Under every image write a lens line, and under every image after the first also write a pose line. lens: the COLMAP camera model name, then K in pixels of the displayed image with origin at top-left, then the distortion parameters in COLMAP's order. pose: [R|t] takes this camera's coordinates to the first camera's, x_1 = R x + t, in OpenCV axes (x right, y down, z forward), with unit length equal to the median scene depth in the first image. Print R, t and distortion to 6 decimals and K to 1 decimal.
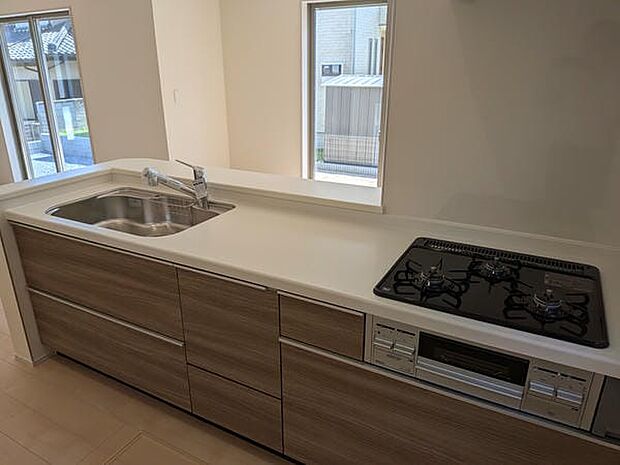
lens RADIAL K [[449.0, 0, 309.3], [0, 449.0, 230.5], [0, 0, 1]] dist [0.022310, -0.038665]
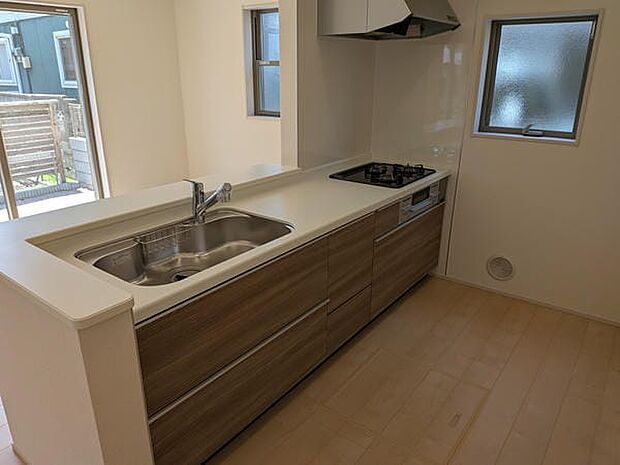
lens RADIAL K [[449.0, 0, 311.0], [0, 449.0, 232.4], [0, 0, 1]] dist [0.022310, -0.038665]
pose [[0.135997, -0.322530, 0.936739, -1.382020], [0.343534, 0.902211, 0.260767, -0.254967], [-0.929241, 0.286338, 0.233497, 0.690743]]
